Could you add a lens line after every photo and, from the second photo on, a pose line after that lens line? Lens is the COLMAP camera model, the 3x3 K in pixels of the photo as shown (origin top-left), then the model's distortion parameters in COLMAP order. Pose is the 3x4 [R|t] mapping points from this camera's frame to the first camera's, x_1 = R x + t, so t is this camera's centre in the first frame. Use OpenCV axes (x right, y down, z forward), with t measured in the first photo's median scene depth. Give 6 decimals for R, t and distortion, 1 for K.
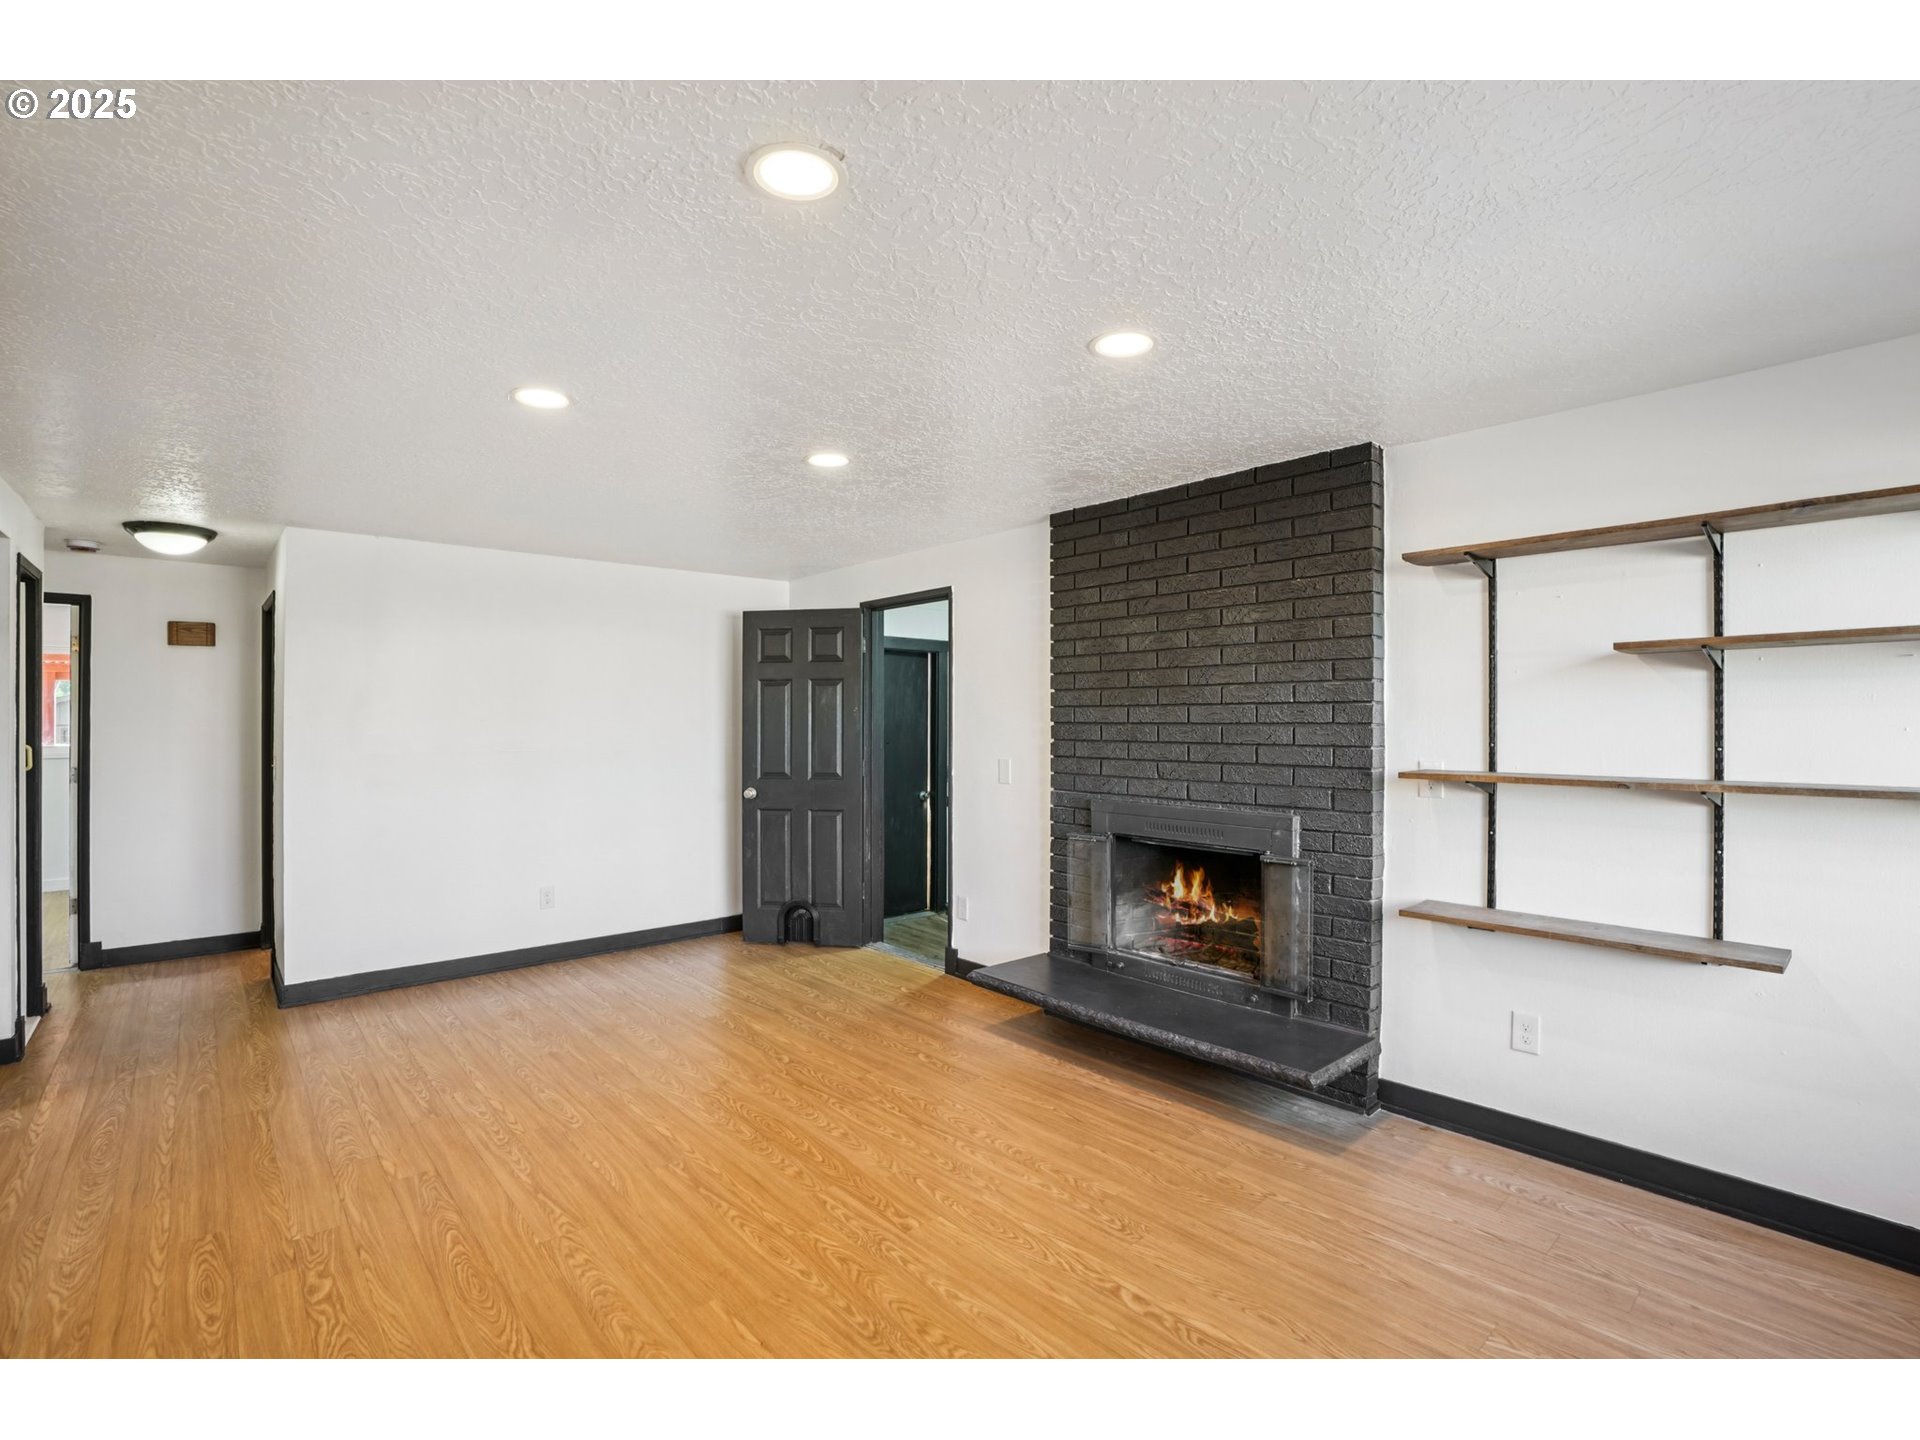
lens RADIAL K [[885.5, 0, 965.6], [0, 885.5, 715.8], [0, 0, 1]] dist [-0.066536, 0.000112]
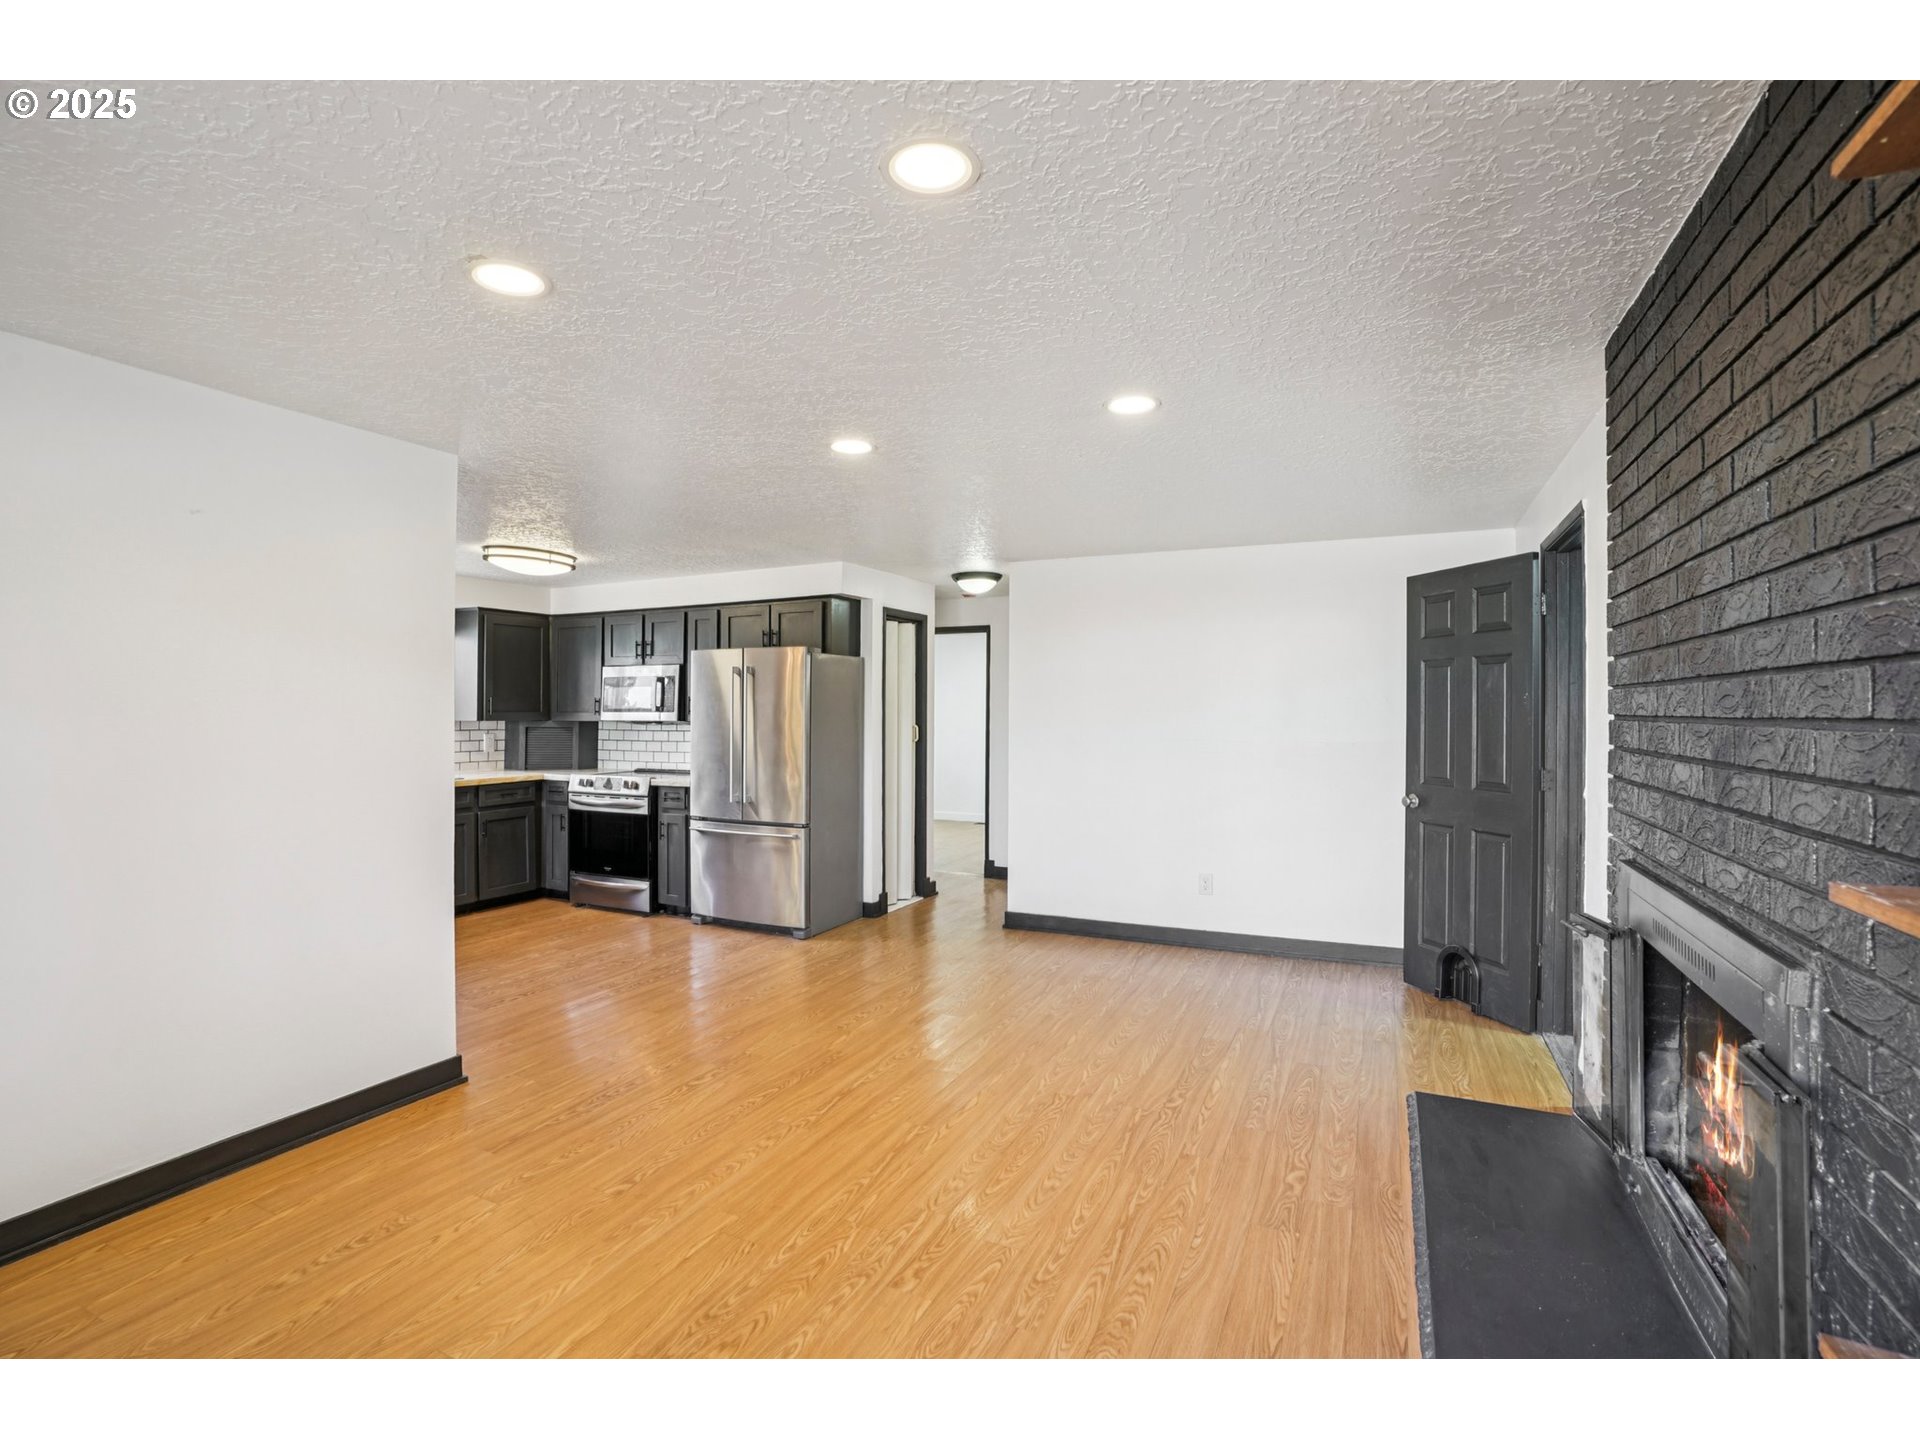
lens RADIAL K [[885.5, 0, 965.6], [0, 885.5, 715.8], [0, 0, 1]] dist [-0.066536, 0.000112]
pose [[0.380657, 0.007680, -0.924684, 0.502422], [0.002887, 0.999951, 0.009493, 0.000573], [0.924712, -0.006283, 0.380616, 0.478351]]
